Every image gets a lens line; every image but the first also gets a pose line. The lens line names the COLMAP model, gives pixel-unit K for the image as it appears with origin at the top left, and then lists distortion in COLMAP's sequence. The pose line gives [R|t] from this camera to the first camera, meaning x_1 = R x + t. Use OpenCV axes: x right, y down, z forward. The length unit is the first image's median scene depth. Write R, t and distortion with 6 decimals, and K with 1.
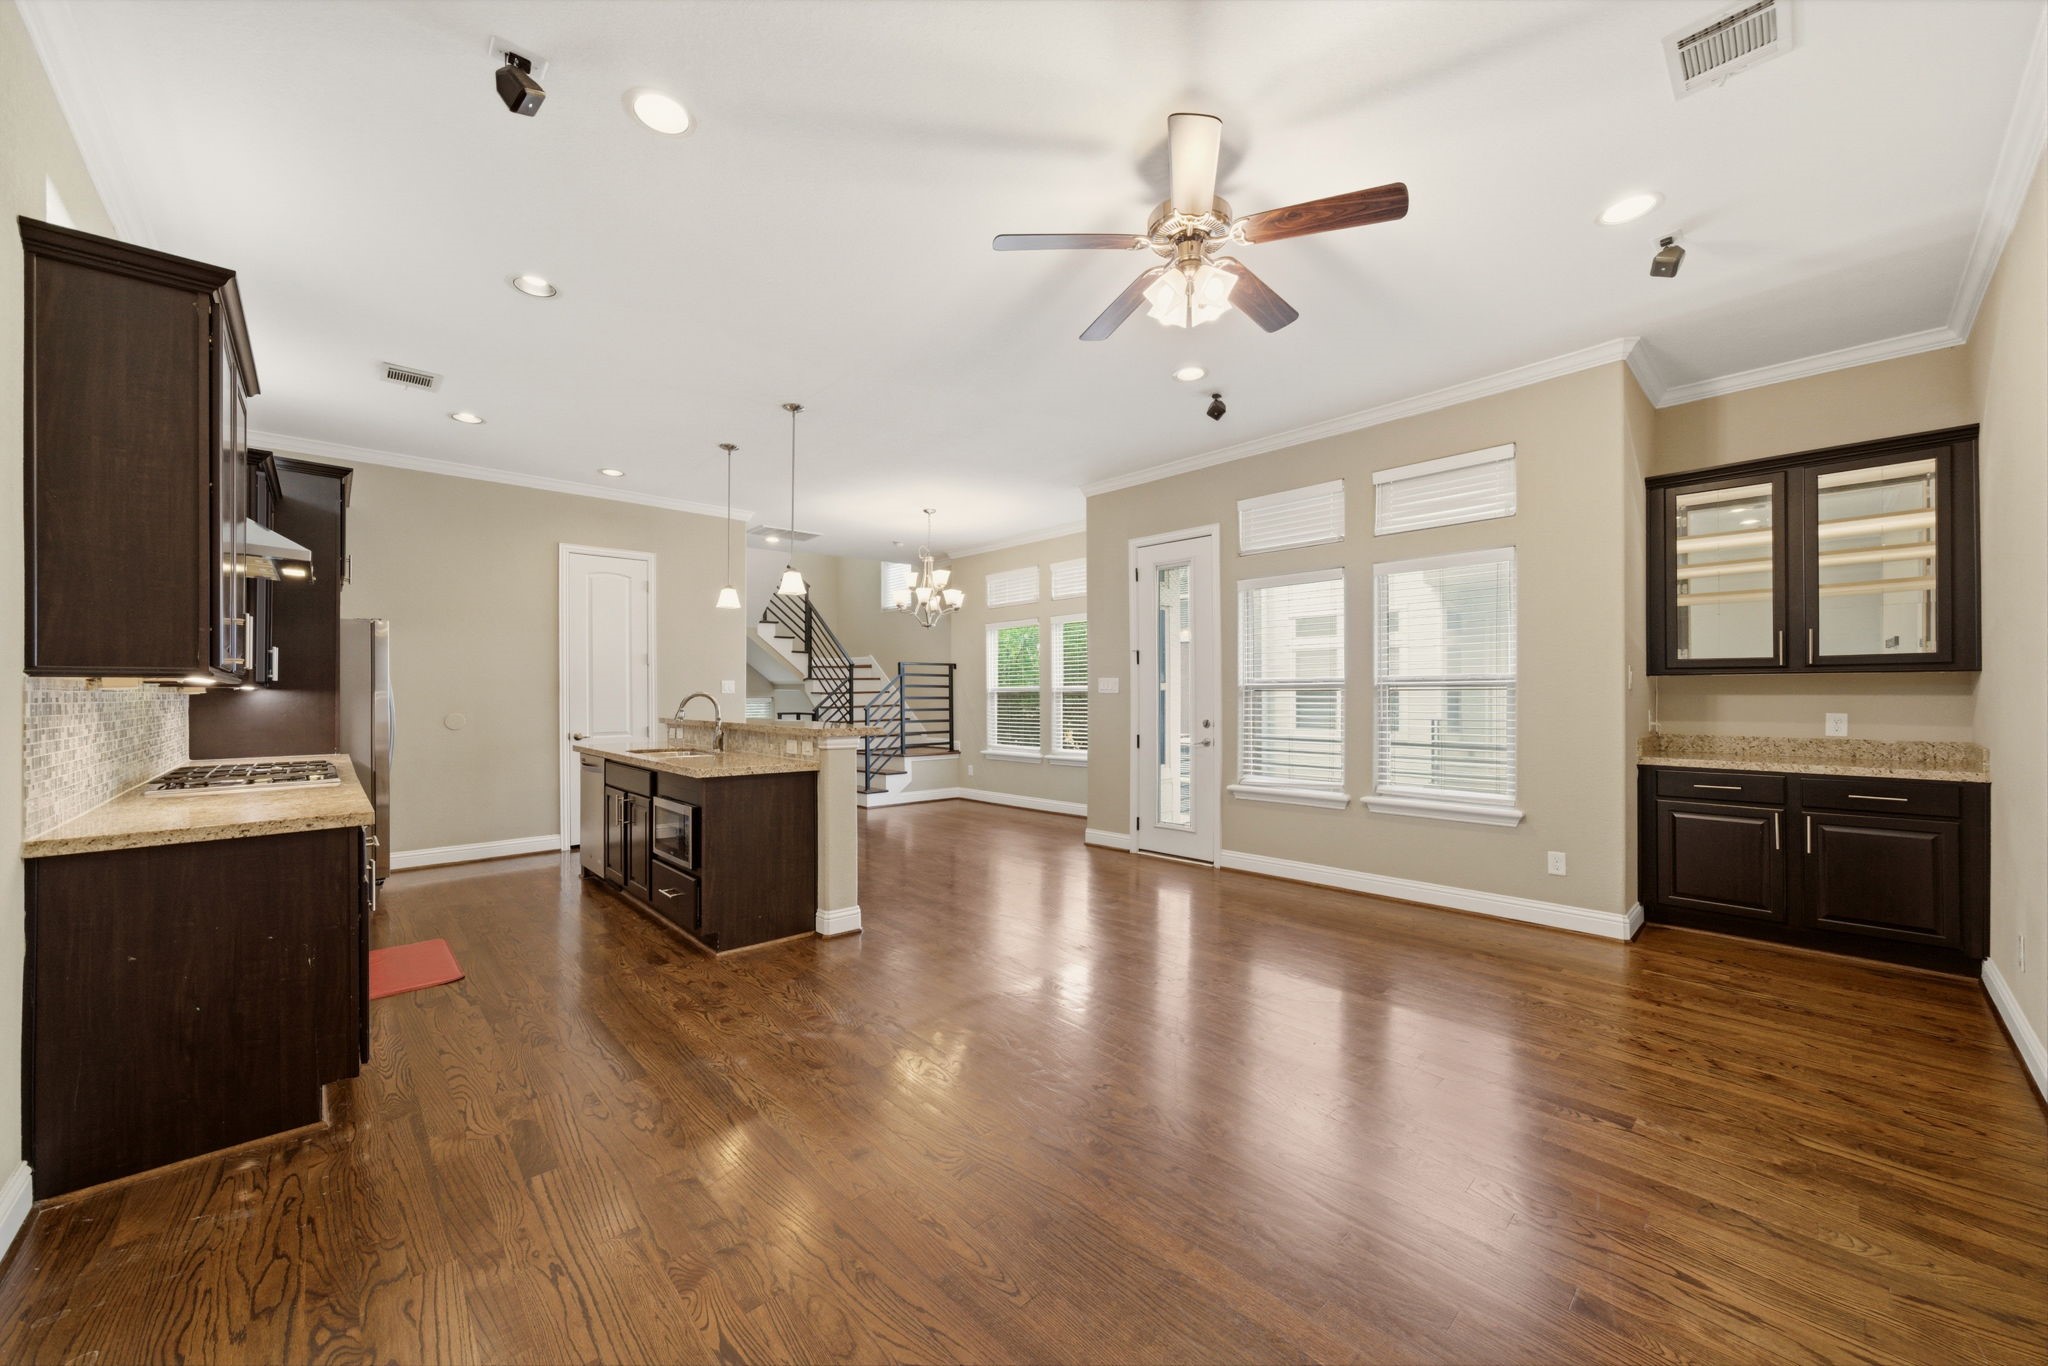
lens RADIAL K [[758.7, 0, 1014.2], [0, 758.7, 693.2], [0, 0, 1]] dist [-0.006564, 0.000101]
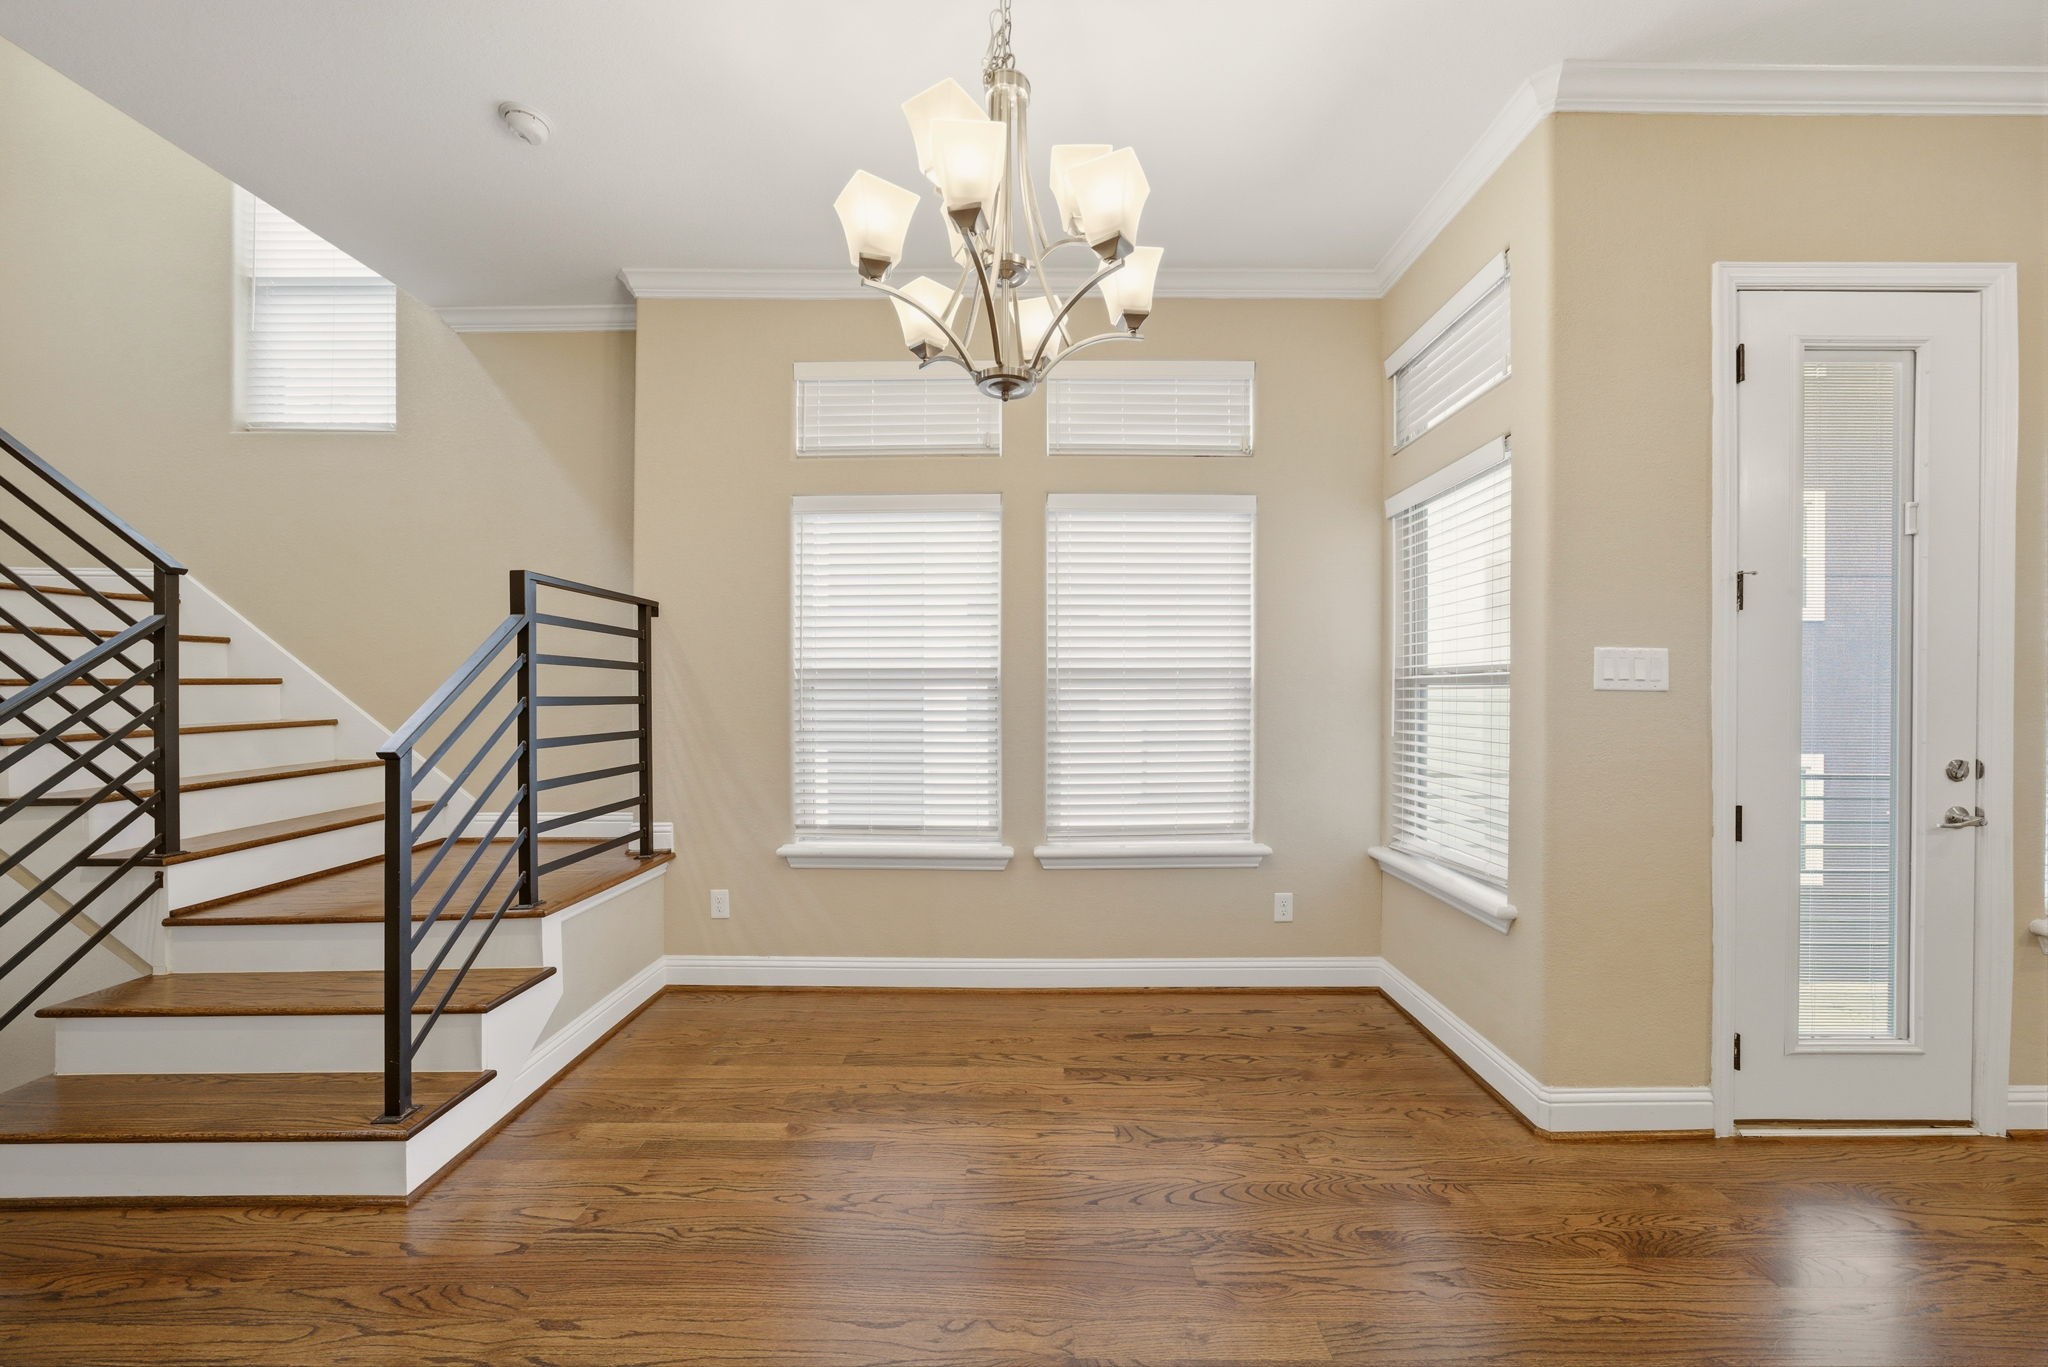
lens RADIAL K [[718.8, 0, 1027.5], [0, 718.8, 689.9], [0, 0, 1]] dist [0.000516, -0.000024]
pose [[0.672275, 0.006530, 0.740273, -0.314246], [-0.006142, 0.999976, -0.003244, 0.002431], [-0.740276, -0.002366, 0.672299, 1.006097]]
